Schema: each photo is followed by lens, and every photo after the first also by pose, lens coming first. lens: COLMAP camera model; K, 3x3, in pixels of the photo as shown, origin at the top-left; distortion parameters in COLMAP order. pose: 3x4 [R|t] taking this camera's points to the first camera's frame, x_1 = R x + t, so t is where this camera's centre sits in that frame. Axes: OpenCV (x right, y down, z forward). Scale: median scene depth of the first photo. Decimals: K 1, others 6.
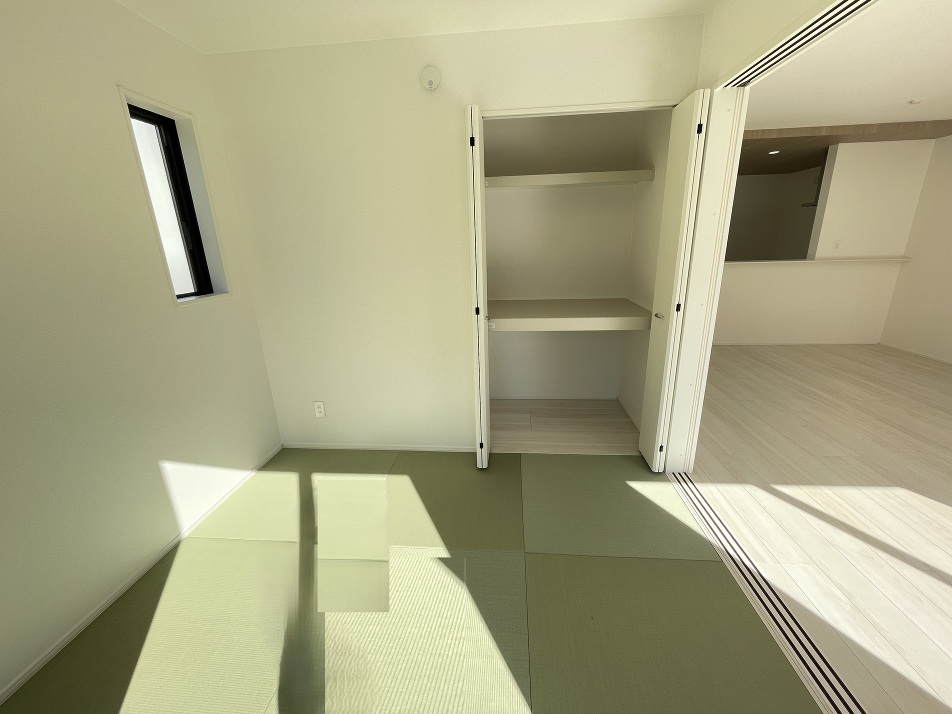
lens RADIAL K [[385.4, 0, 472.2], [0, 385.4, 356.1], [0, 0, 1]] dist [0.001434, -0.000211]
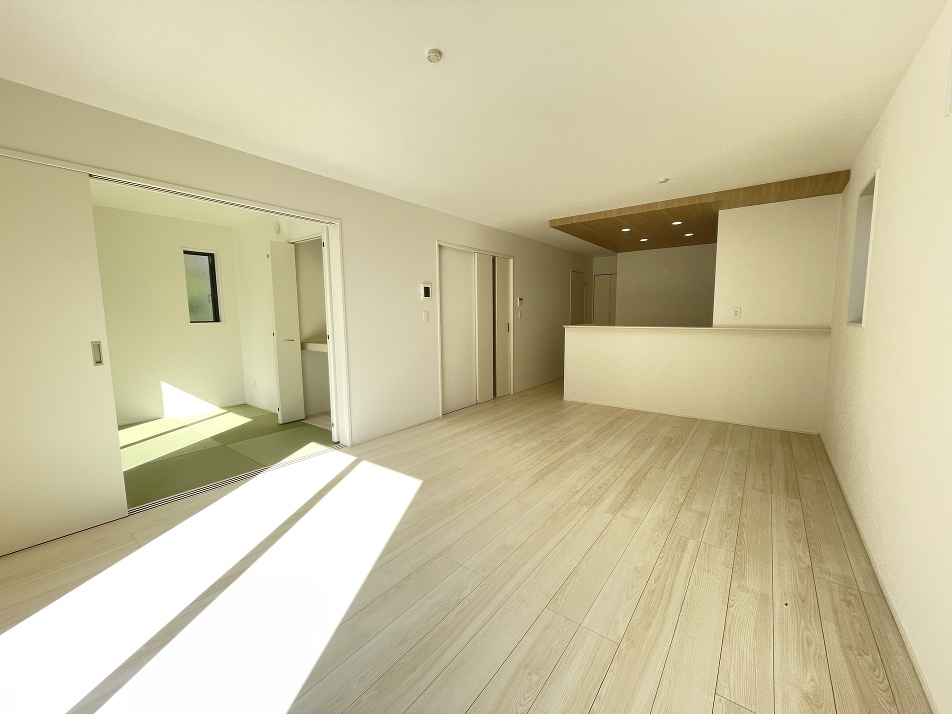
lens RADIAL K [[385.4, 0, 477.2], [0, 385.4, 361.6], [0, 0, 1]] dist [0.001434, -0.000211]
pose [[0.845990, 0.089173, -0.525690, 0.975706], [-0.169895, 0.979610, -0.107240, 0.026814], [0.505408, 0.180036, 0.843890, -0.049199]]
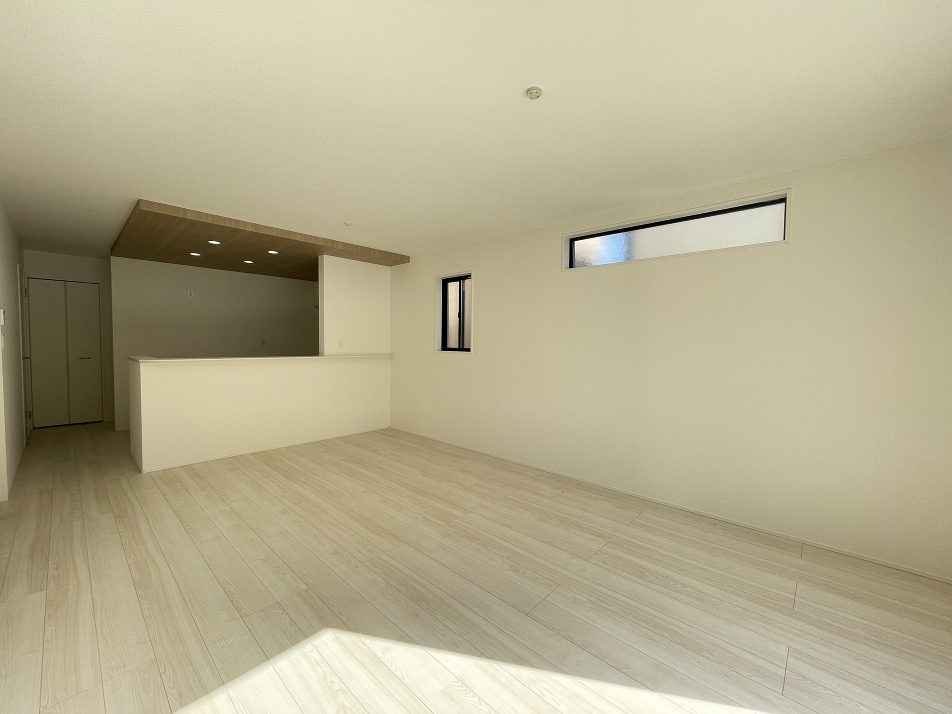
lens RADIAL K [[385.4, 0, 475.0], [0, 385.4, 359.3], [0, 0, 1]] dist [0.001434, -0.000211]
pose [[0.609583, 0.002352, 0.792719, 0.340131], [0.195066, 0.968803, -0.152876, -0.004326], [-0.768347, 0.247823, 0.590107, 0.087706]]
